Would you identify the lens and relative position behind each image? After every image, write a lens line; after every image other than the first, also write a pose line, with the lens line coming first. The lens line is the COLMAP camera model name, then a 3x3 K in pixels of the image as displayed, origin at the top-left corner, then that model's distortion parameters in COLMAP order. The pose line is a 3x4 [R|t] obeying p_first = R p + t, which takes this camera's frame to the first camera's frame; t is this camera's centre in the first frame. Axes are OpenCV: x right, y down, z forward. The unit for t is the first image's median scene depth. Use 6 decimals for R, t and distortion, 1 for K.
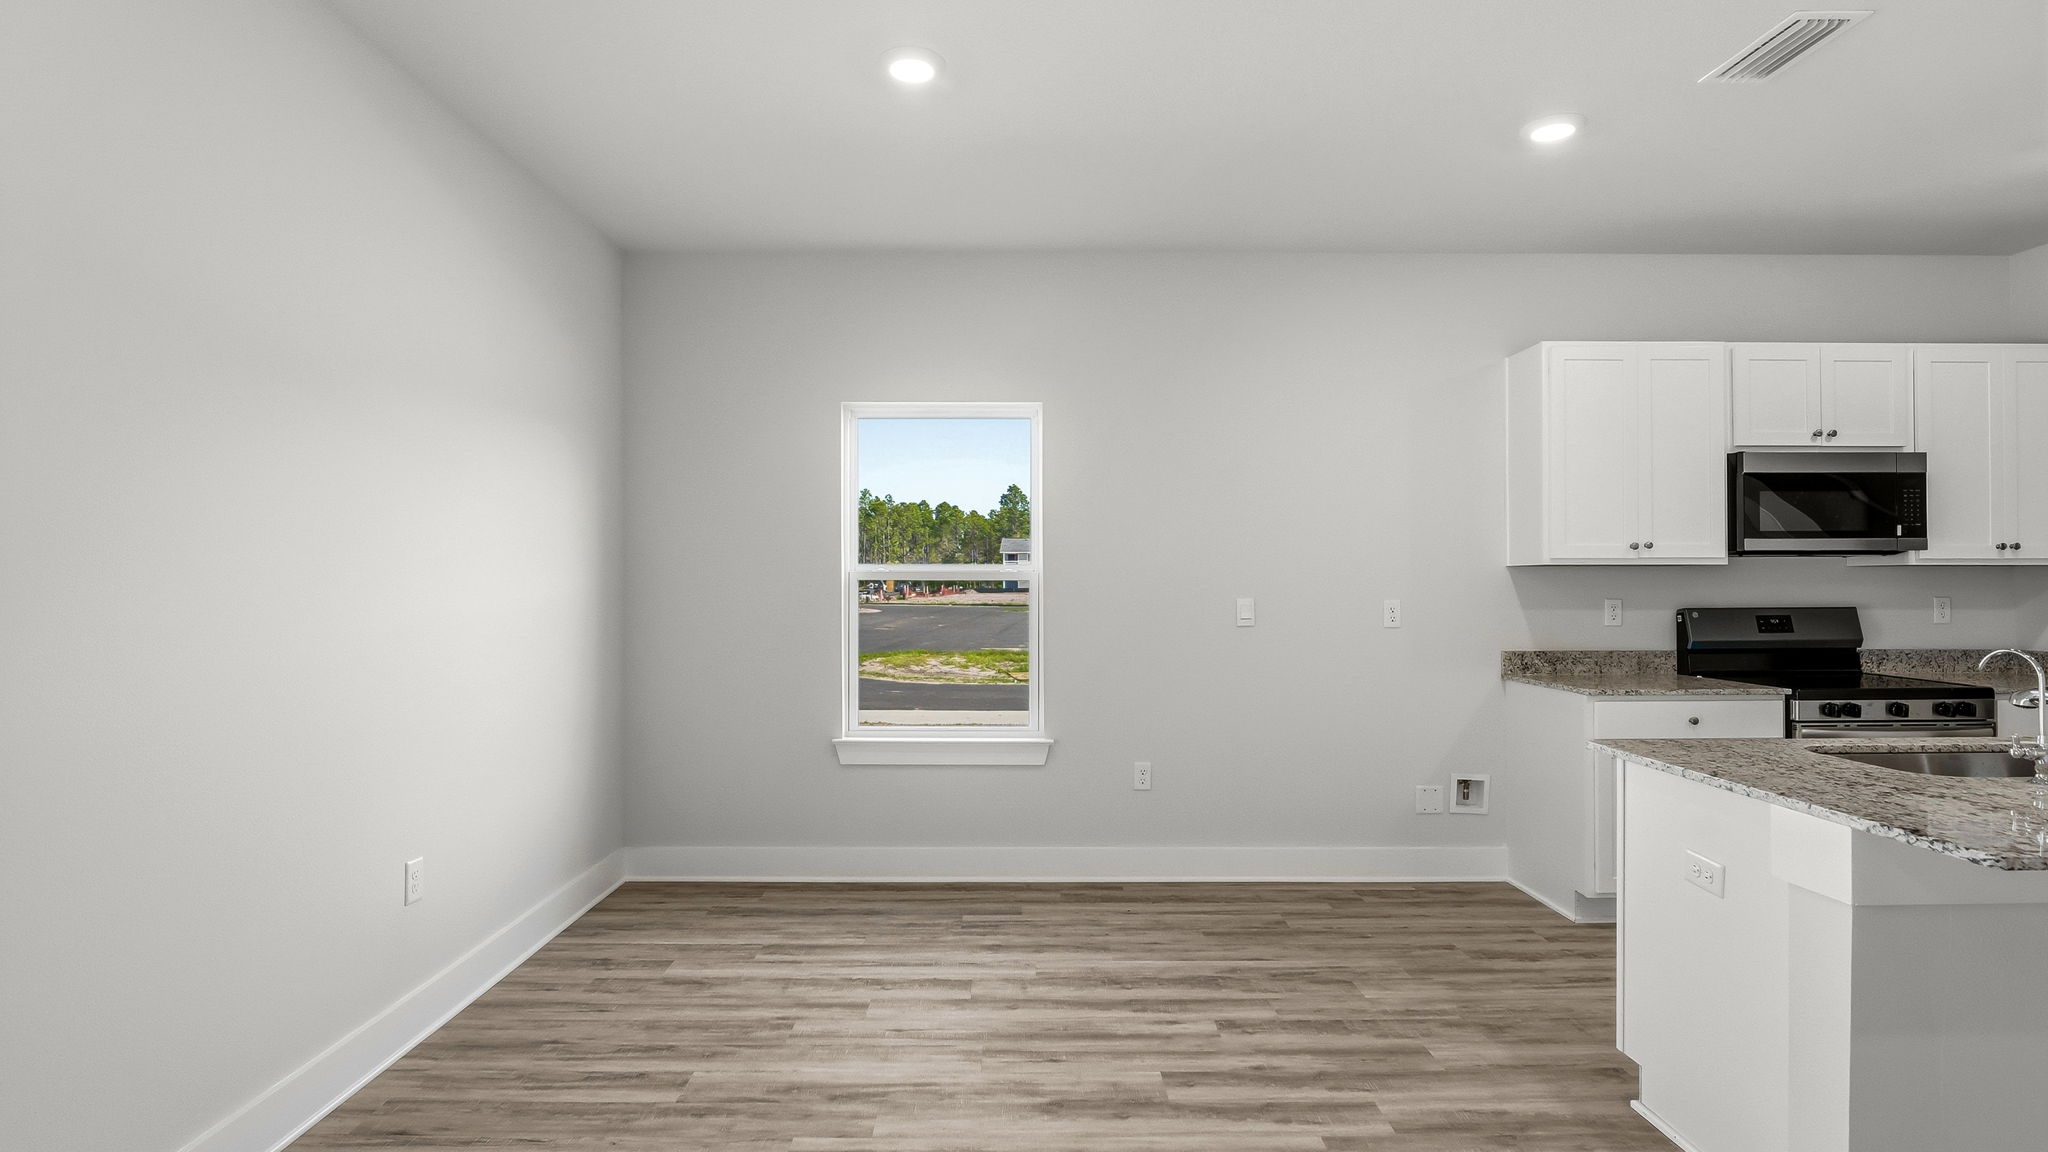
lens RADIAL K [[904.4, 0, 991.9], [0, 904.4, 573.1], [0, 0, 1]] dist [-0.001467, -0.000290]
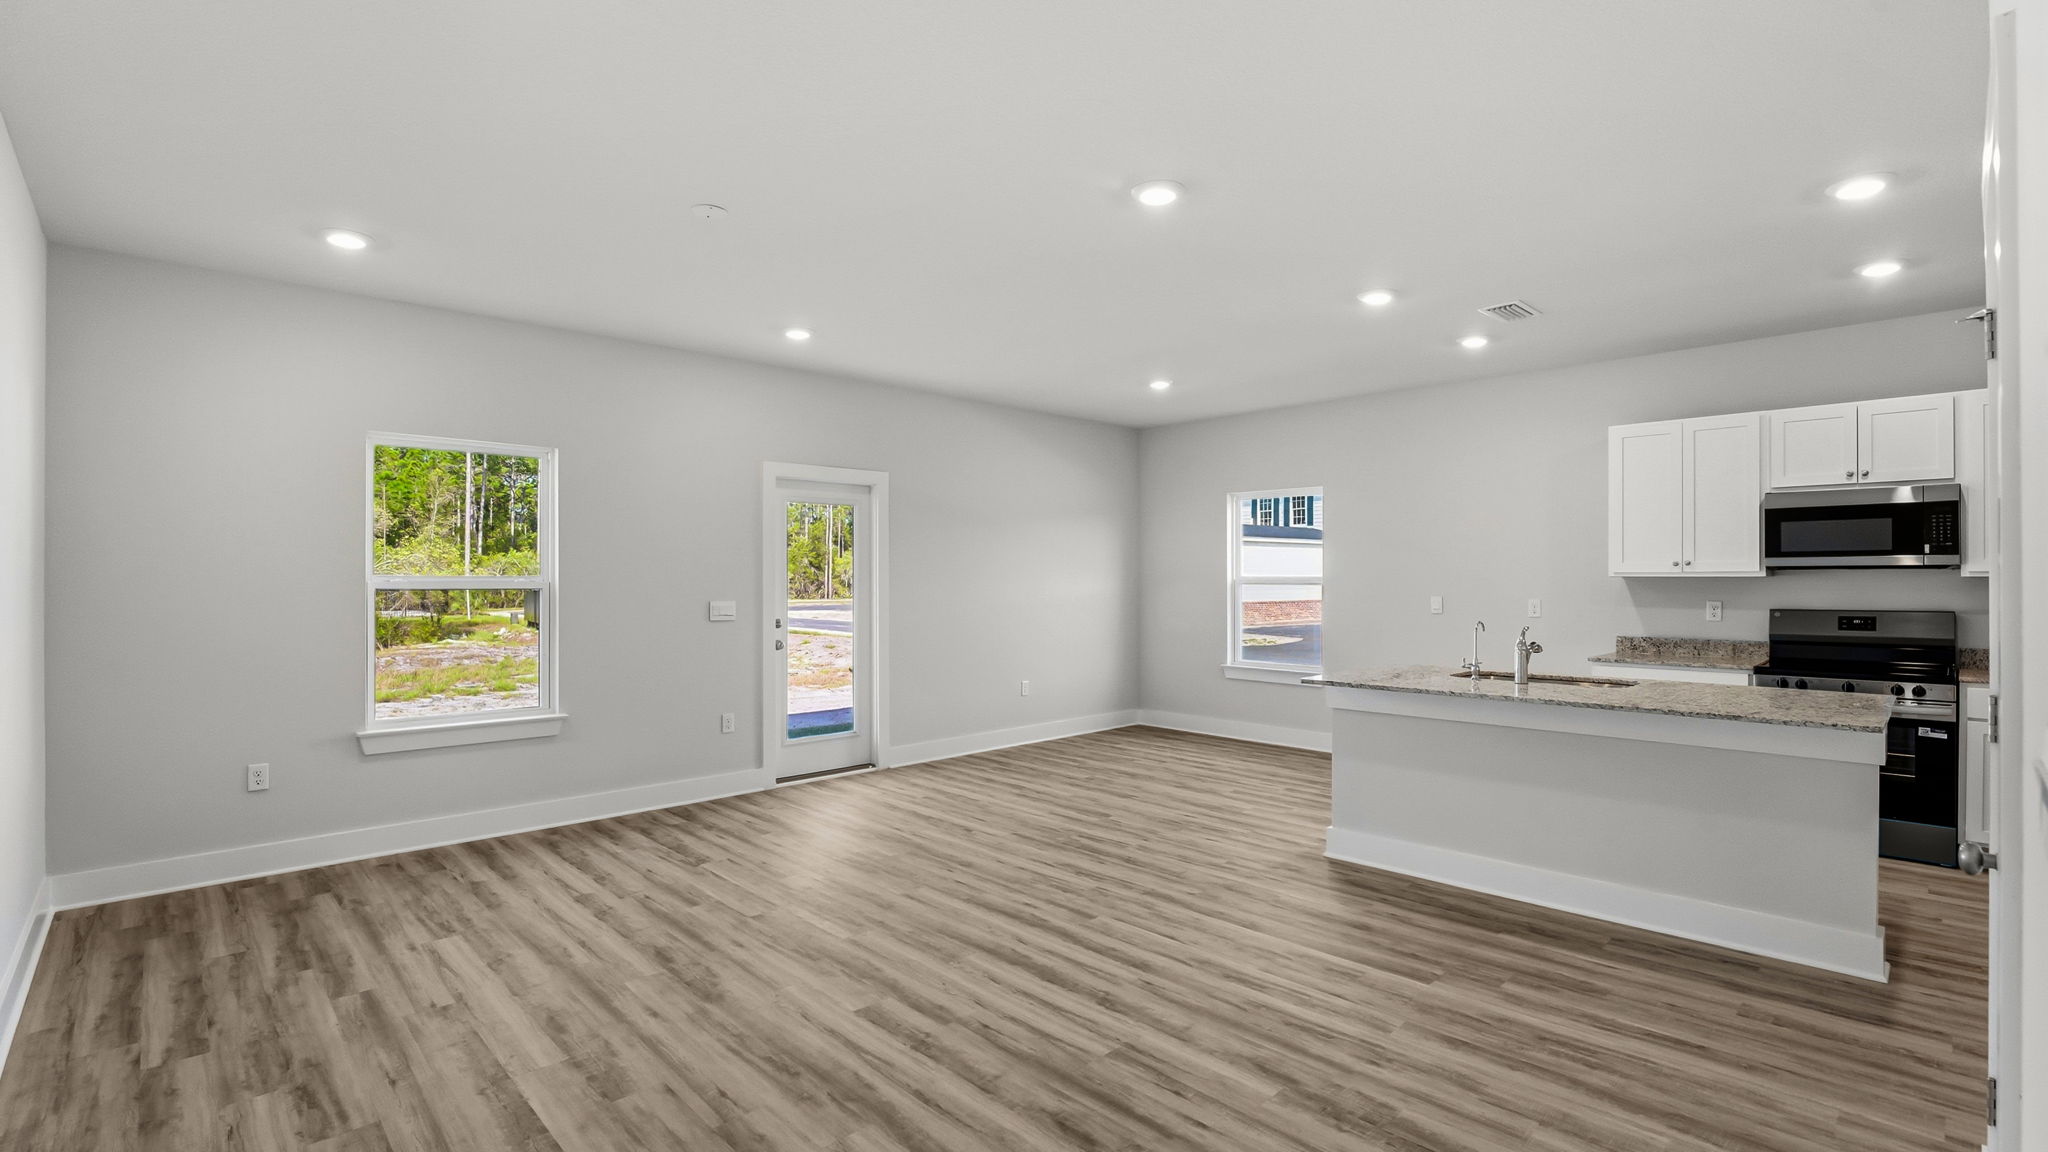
lens RADIAL K [[904.4, 0, 991.9], [0, 904.4, 573.1], [0, 0, 1]] dist [-0.001467, -0.000290]
pose [[0.674780, -0.004573, -0.738004, 0.979996], [0.006953, 0.999976, 0.000161, -0.021854], [0.737986, -0.005240, 0.674796, -0.727105]]
